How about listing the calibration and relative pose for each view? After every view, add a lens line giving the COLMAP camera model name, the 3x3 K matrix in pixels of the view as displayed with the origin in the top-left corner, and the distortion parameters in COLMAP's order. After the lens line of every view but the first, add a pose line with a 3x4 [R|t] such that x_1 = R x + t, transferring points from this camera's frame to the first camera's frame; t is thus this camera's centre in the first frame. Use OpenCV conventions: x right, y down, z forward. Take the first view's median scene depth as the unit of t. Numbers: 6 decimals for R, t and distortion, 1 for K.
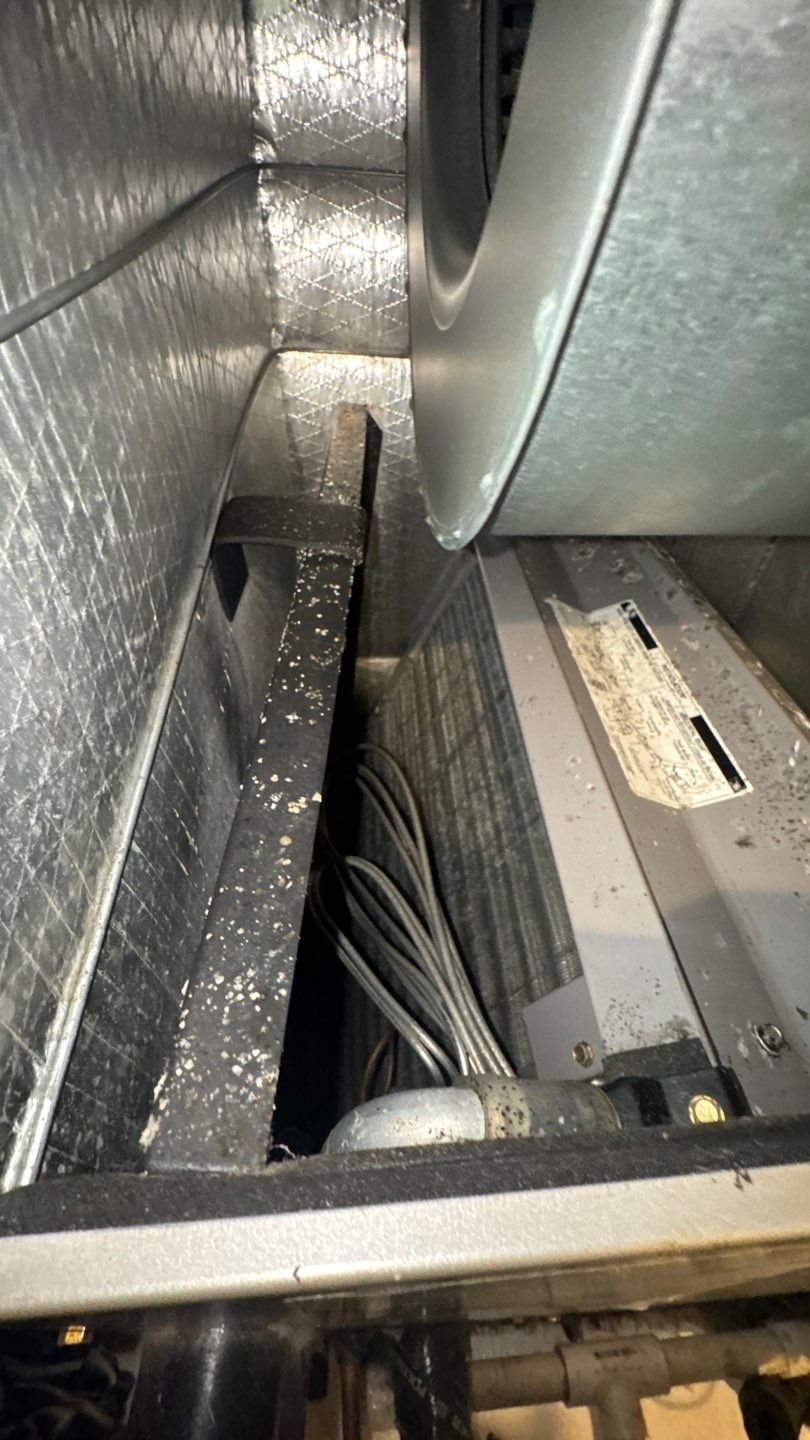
lens RADIAL K [[568.8, 0, 408.0], [0, 568.8, 714.3], [0, 0, 1]] dist [-0.007135, 0.001800]
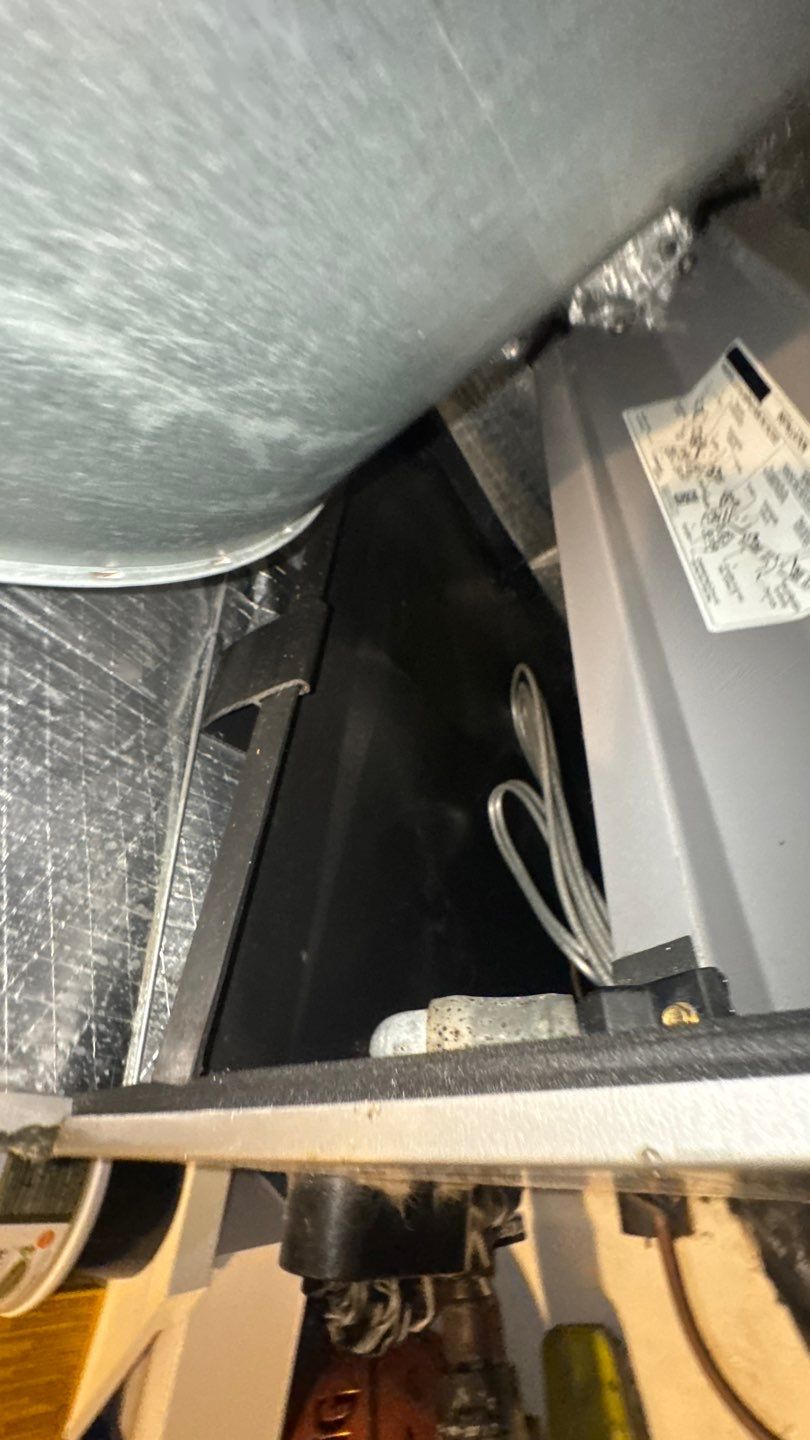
lens RADIAL K [[568.8, 0, 403.3], [0, 568.8, 712.4], [0, 0, 1]] dist [-0.007135, 0.001800]
pose [[0.740105, -0.343184, -0.578334, 0.442506], [0.432101, 0.901647, 0.017930, 0.037815], [0.515300, -0.263168, 0.815603, 0.097911]]
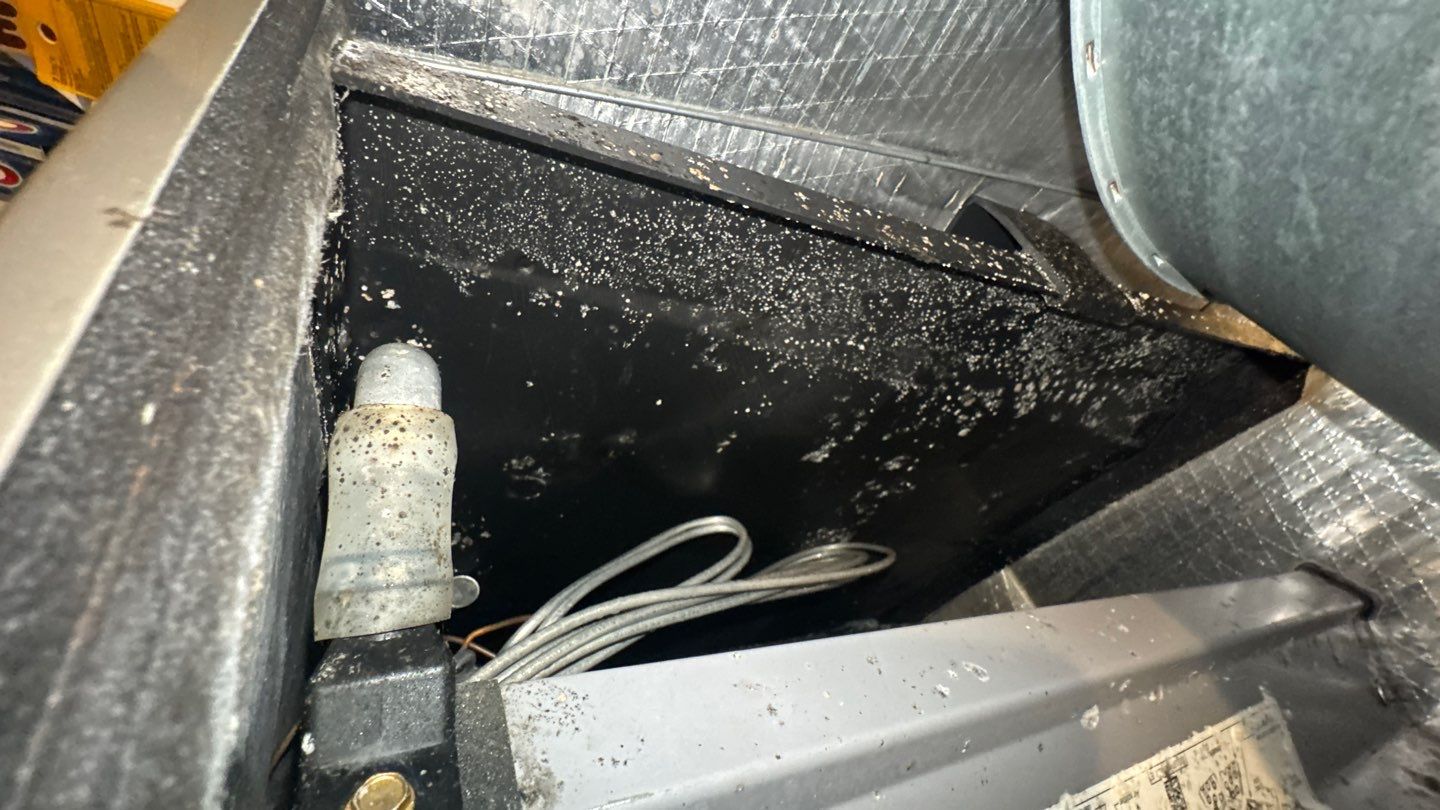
lens RADIAL K [[568.8, 0, 722.6], [0, 568.8, 411.5], [0, 0, 1]] dist [-0.007135, 0.001800]
pose [[0.275262, 0.696624, -0.662530, 0.356191], [-0.875892, 0.465802, 0.125864, 0.096688], [0.396287, 0.545659, 0.738385, 0.271010]]
